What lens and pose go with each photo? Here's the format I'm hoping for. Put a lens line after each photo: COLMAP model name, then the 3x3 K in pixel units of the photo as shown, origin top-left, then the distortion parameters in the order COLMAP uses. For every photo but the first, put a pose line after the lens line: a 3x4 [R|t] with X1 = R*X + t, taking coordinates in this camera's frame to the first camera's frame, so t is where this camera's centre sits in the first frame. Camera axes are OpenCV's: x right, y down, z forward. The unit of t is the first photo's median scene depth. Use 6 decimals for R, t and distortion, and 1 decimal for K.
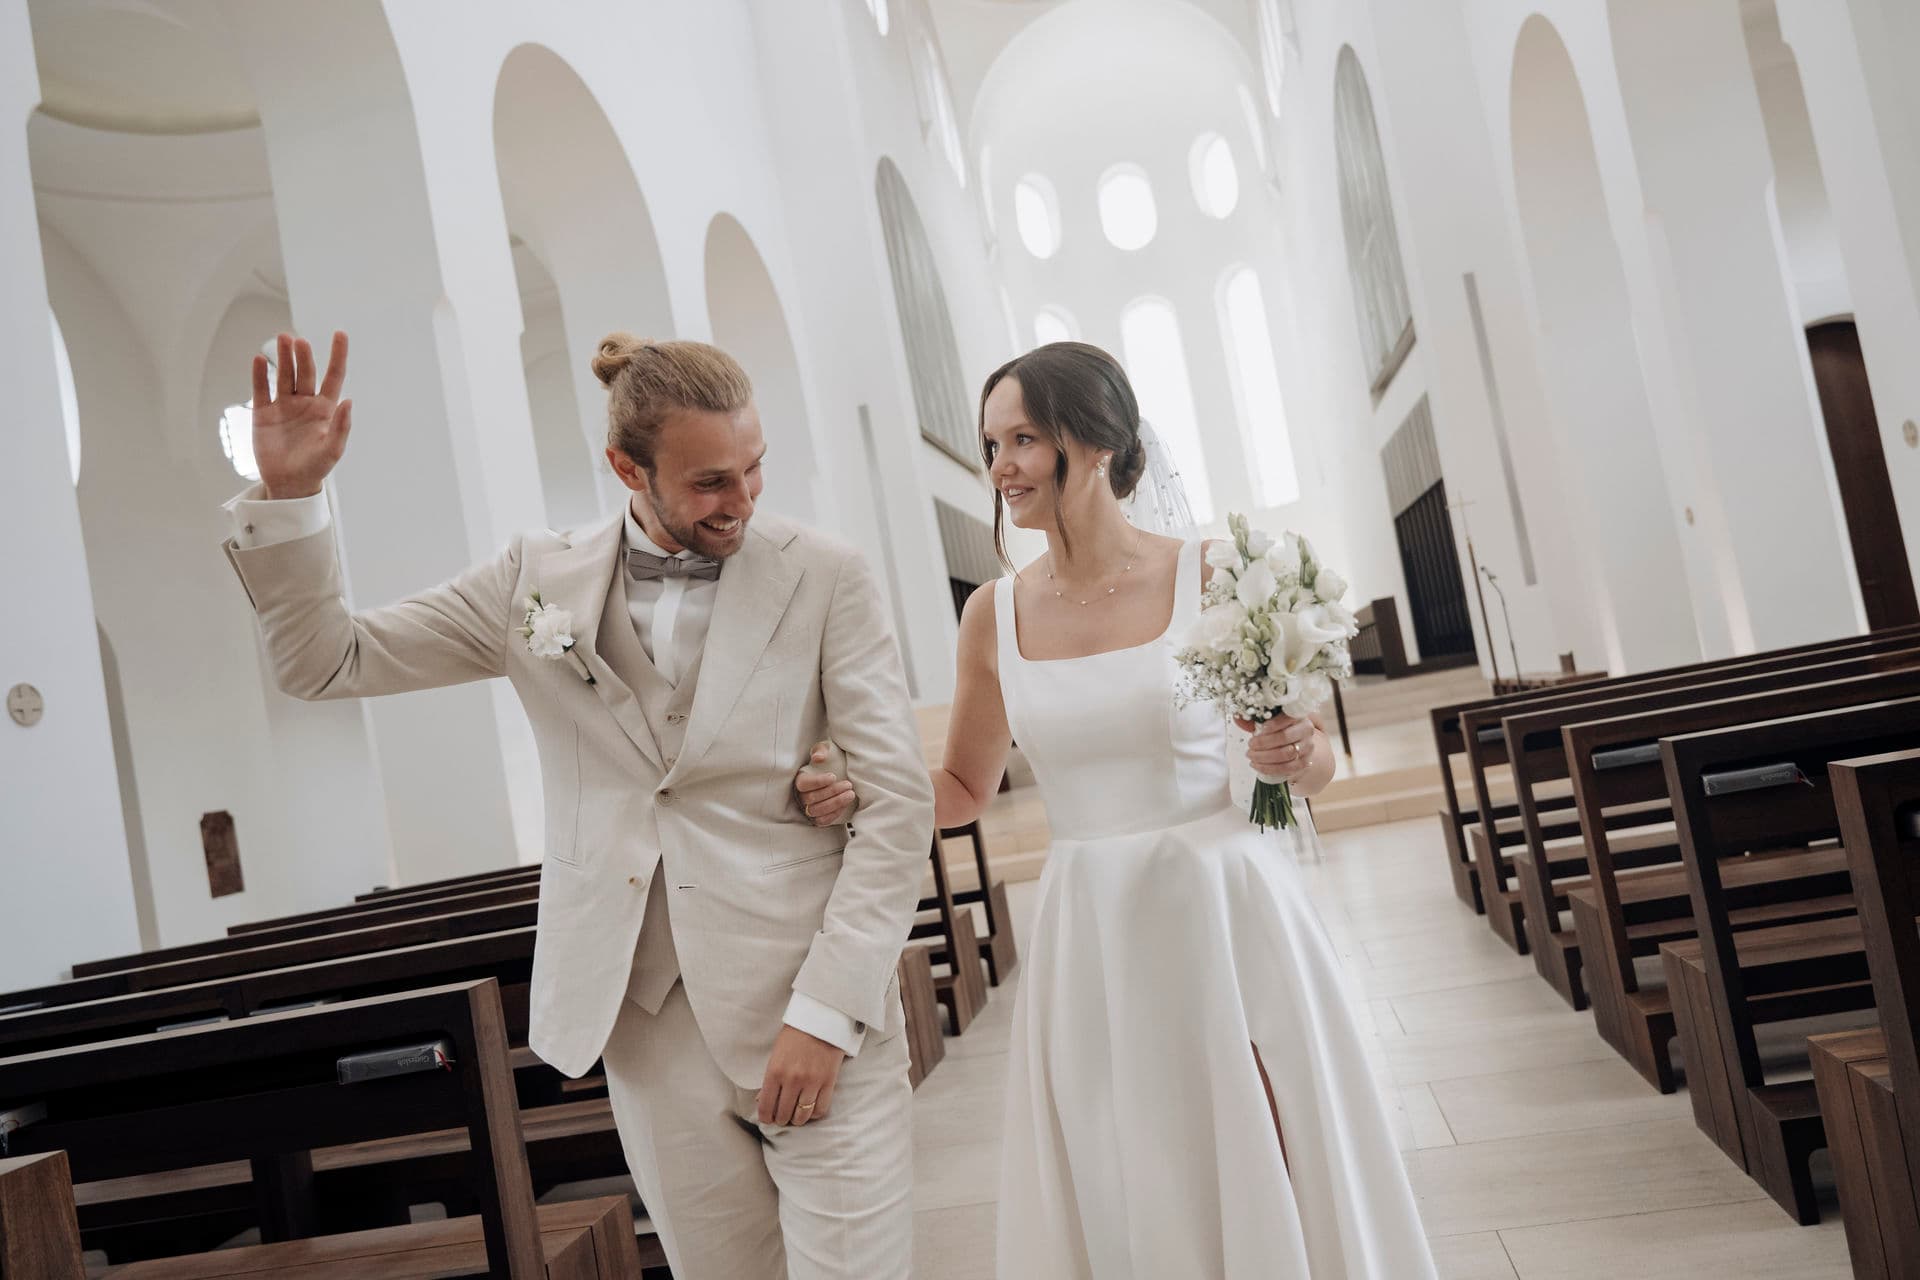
lens RADIAL K [[1199.5, 0, 960.0], [0, 1199.5, 640.0], [0, 0, 1]] dist [-0.001702, 0.000495]
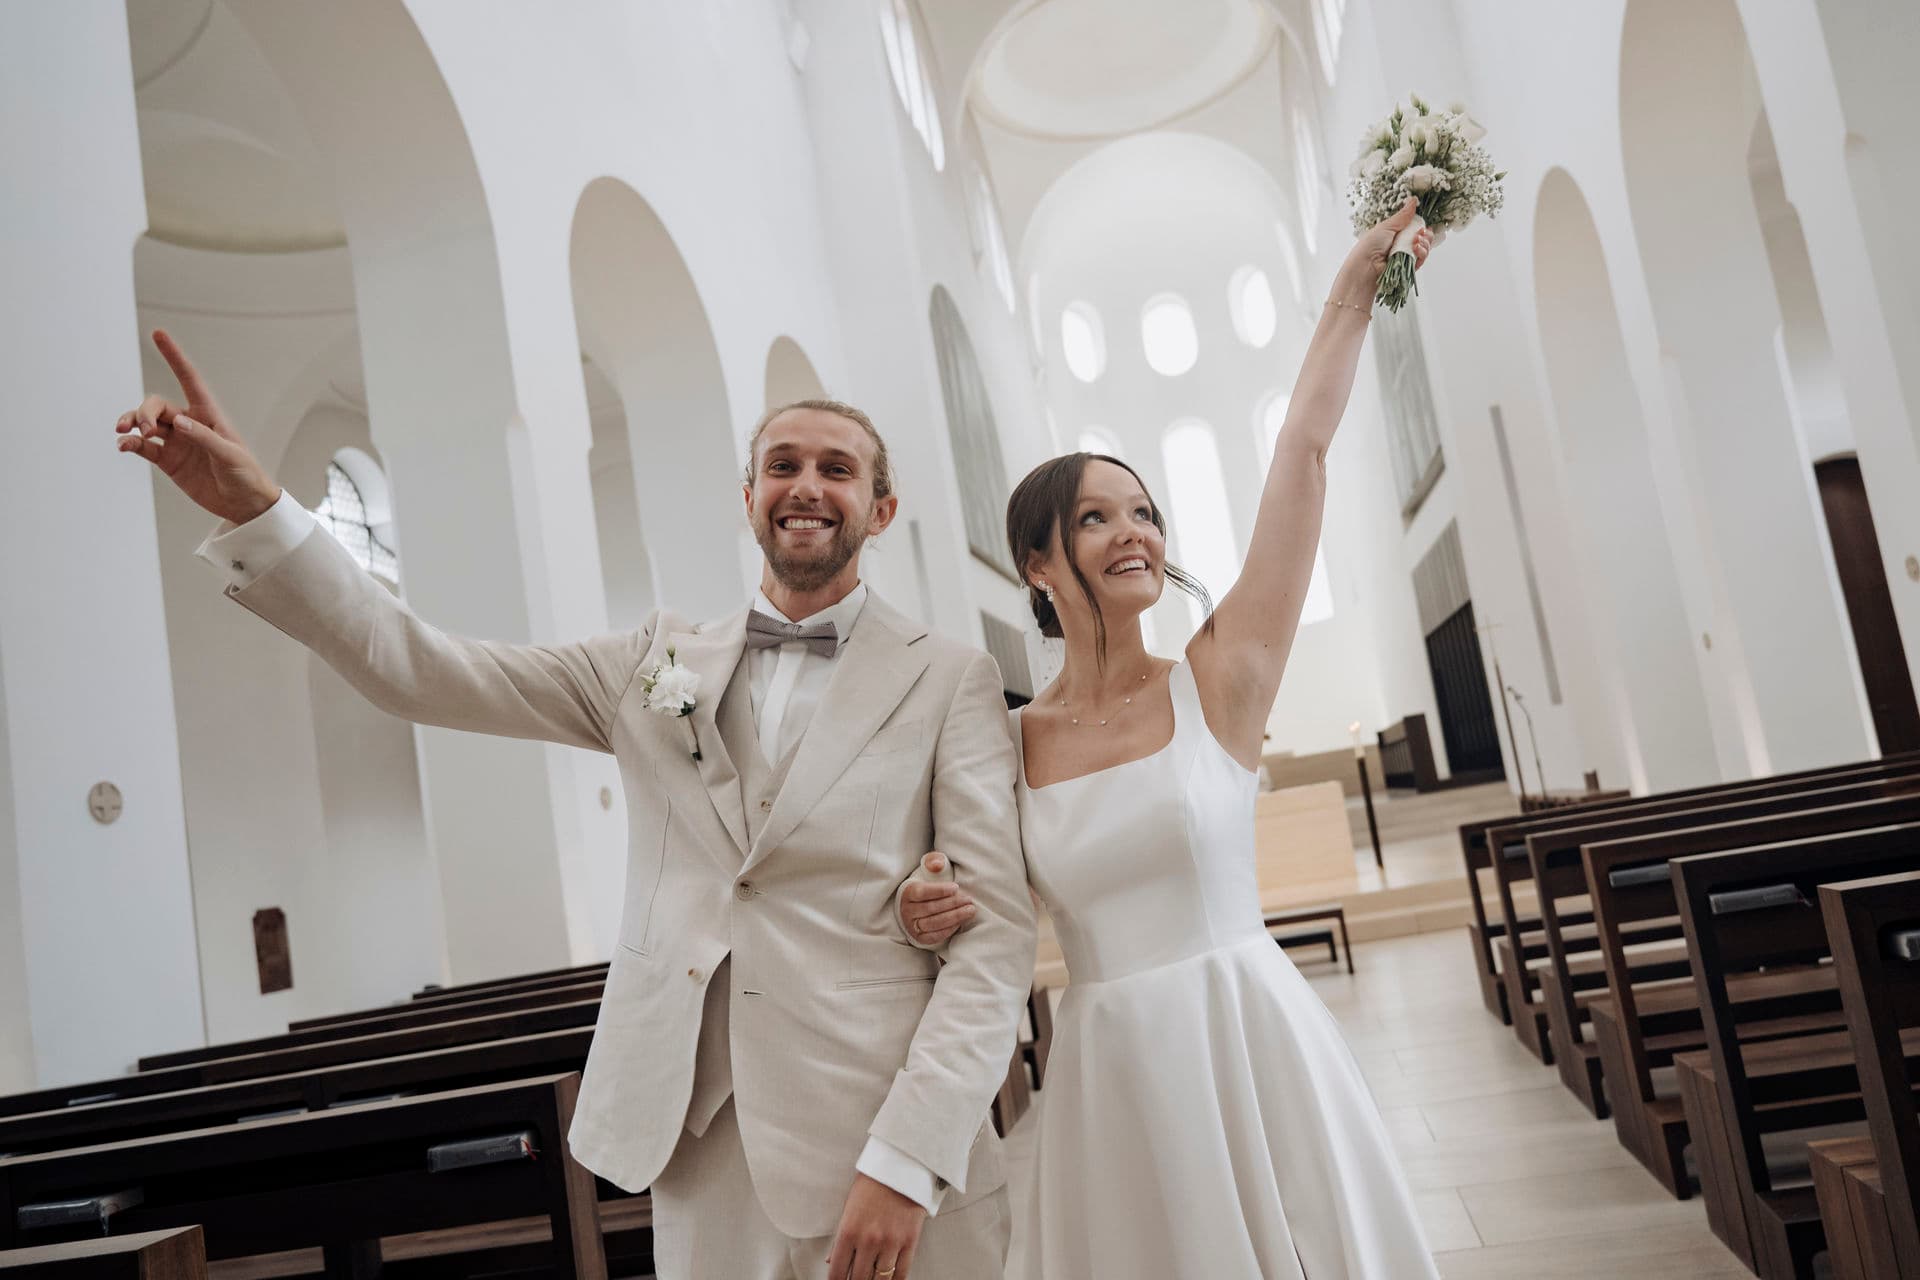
lens RADIAL K [[1379.6, 0, 960.0], [0, 1379.6, 640.0], [0, 0, 1]] dist [0.004174, 0.000448]
pose [[0.999792, 0.016032, 0.012575, -0.059874], [-0.015373, 0.998587, -0.050870, -0.036074], [-0.013372, 0.050666, 0.998626, -0.204789]]
